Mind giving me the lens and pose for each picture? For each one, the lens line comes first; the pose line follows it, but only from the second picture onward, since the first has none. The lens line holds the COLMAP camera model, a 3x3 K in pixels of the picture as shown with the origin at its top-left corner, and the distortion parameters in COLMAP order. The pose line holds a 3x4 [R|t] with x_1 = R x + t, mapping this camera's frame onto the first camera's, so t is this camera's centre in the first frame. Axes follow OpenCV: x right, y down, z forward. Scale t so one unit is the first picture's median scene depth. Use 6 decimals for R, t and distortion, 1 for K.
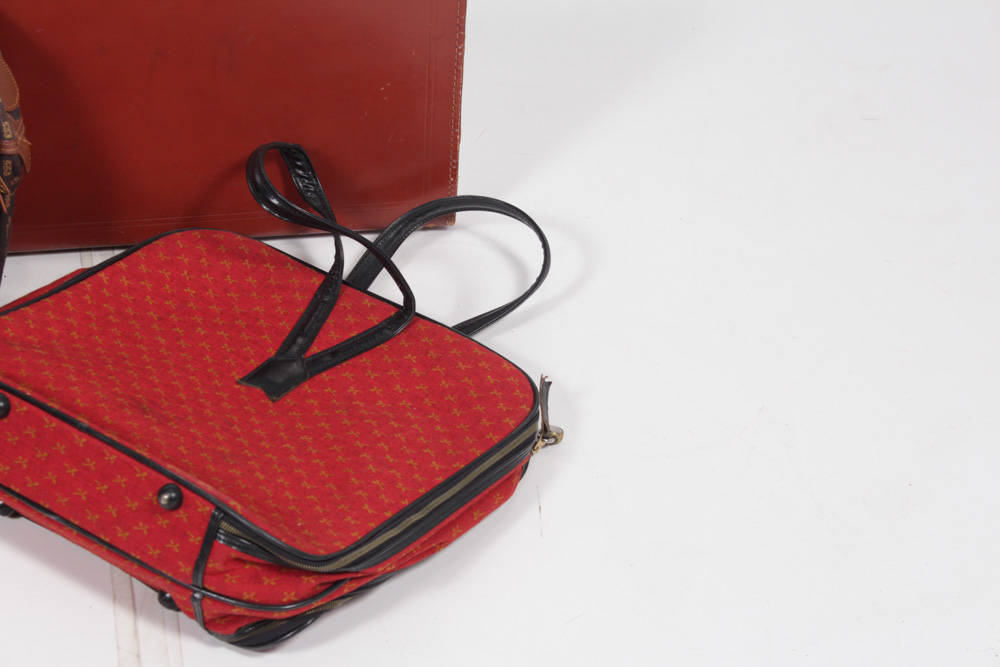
lens RADIAL K [[2478.5, 0, 502.2], [0, 2478.5, 334.9], [0, 0, 1]] dist [0.050365, 0.000000]
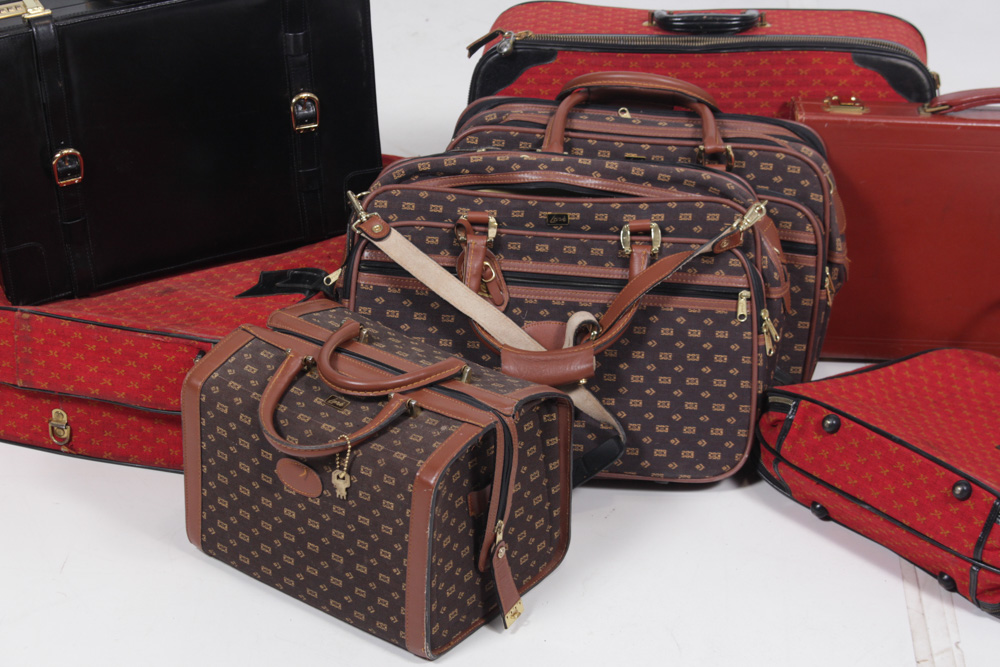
lens RADIAL K [[2478.5, 0, 497.3], [0, 2478.5, 331.0], [0, 0, 1]] dist [0.050365, 0.000000]
pose [[0.971364, 0.073375, -0.225984, -0.071569], [-0.112653, 0.979646, -0.166143, 0.206290], [0.209193, 0.186843, 0.959858, -0.317199]]
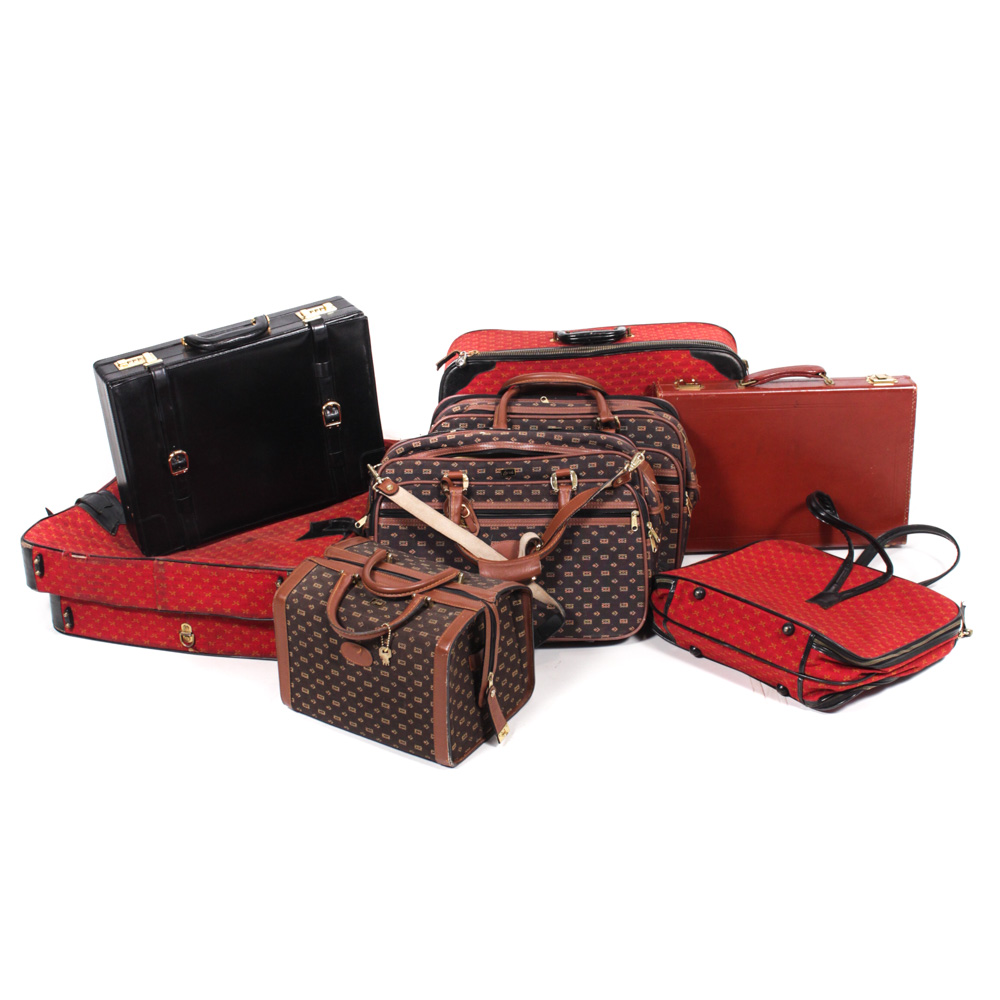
lens RADIAL K [[1786.0, 0, 498.1], [0, 1786.0, 502.6], [0, 0, 1]] dist [-0.094178, 0.000000]
pose [[0.983347, -0.006279, -0.181629, -0.090081], [-0.031228, 0.978701, -0.202901, 0.239456], [0.179035, 0.205194, 0.962207, -0.430529]]
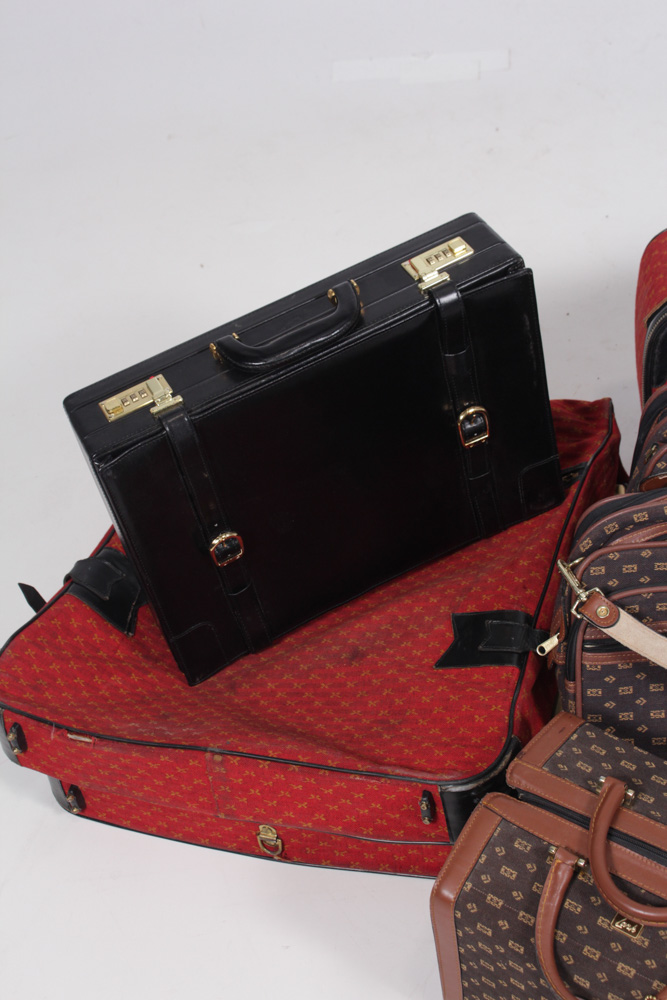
lens RADIAL K [[1640.3, 0, 340.5], [0, 1640.3, 497.4], [0, 0, 1]] dist [-0.031461, 0.000000]
pose [[0.961577, -0.000847, -0.274533, -0.339330], [0.027108, 0.995401, 0.091877, -0.173822], [0.273192, -0.095789, 0.957178, 0.172116]]
